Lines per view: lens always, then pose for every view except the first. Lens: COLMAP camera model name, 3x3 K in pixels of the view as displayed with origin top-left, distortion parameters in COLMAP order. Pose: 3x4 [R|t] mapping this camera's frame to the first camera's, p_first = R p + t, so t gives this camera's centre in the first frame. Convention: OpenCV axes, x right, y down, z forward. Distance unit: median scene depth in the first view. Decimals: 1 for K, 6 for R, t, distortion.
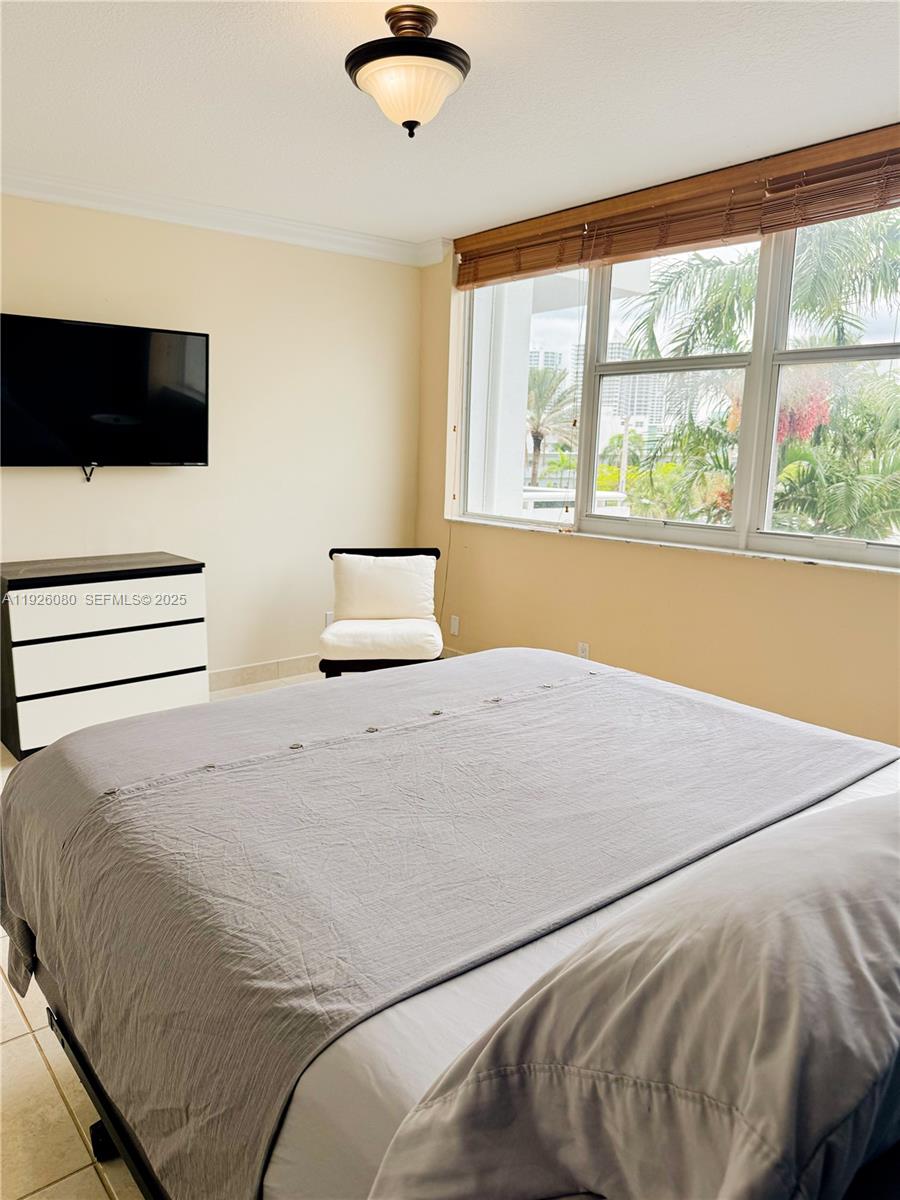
lens RADIAL K [[843.5, 0, 446.2], [0, 843.5, 594.4], [0, 0, 1]] dist [0.083097, -0.107574]
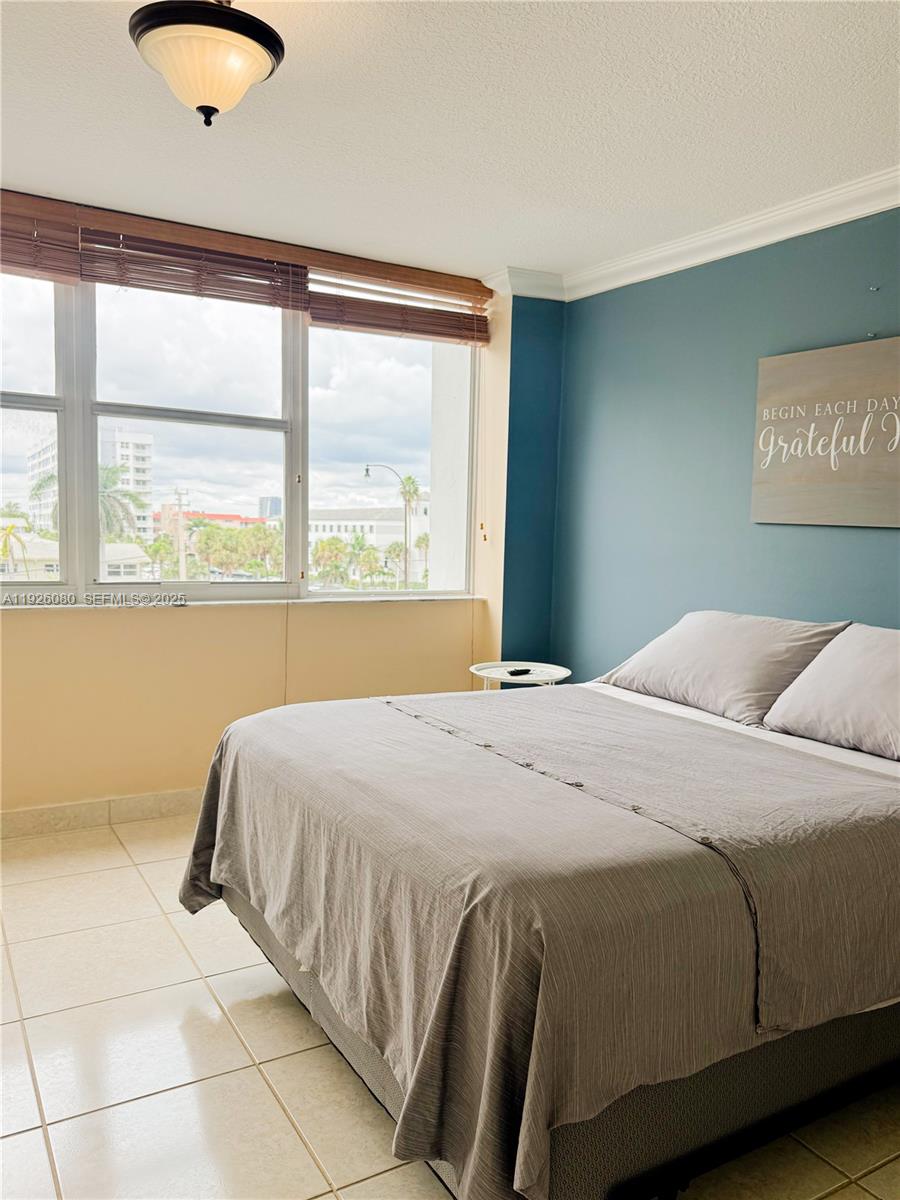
lens RADIAL K [[888.2, 0, 453.1], [0, 888.2, 615.2], [0, 0, 1]] dist [0.135858, -0.227483]
pose [[0.157023, -0.113746, 0.981023, -0.529732], [0.150549, 0.984493, 0.090052, -0.062608], [-0.976053, 0.133552, 0.171713, 0.391203]]
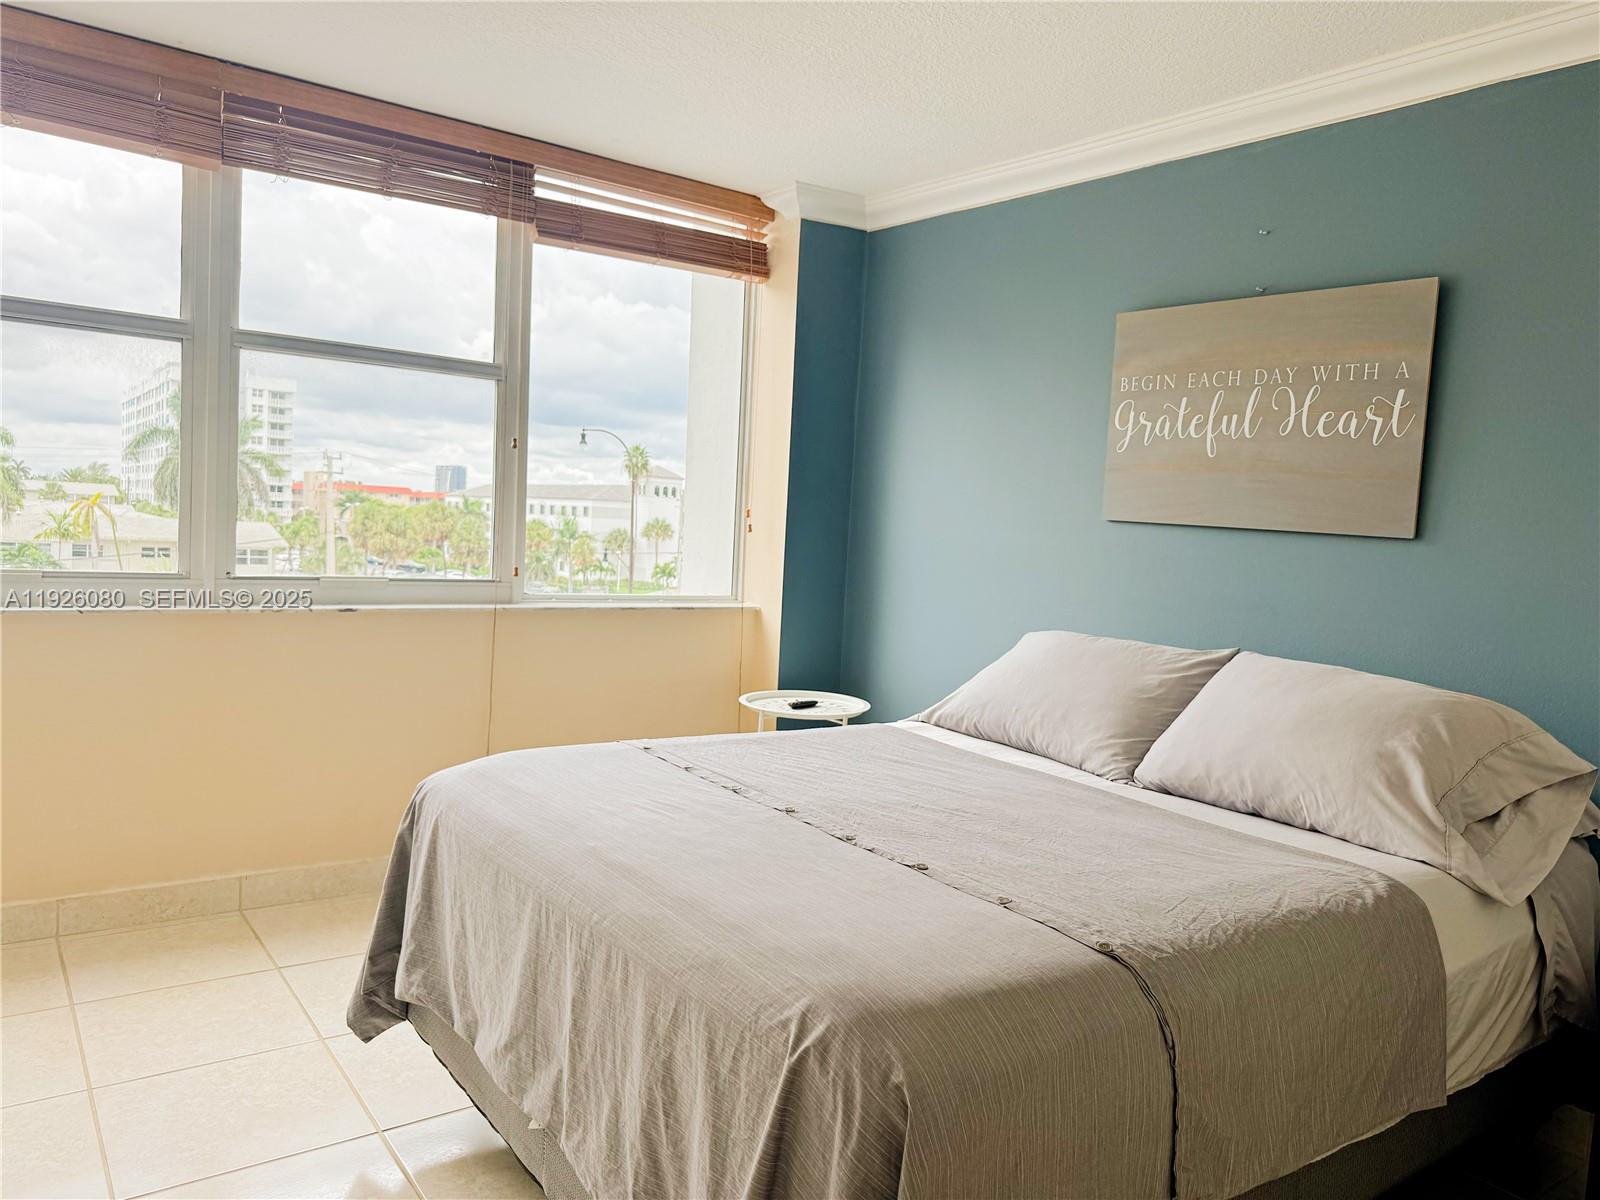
lens RADIAL K [[1124.7, 0, 805.4], [0, 1124.7, 602.5], [0, 0, 1]] dist [0.083097, -0.107574]
pose [[0.056402, -0.092088, 0.994152, -0.499309], [0.122523, 0.988849, 0.084646, -0.067353], [-0.990862, 0.117032, 0.067056, 0.422332]]
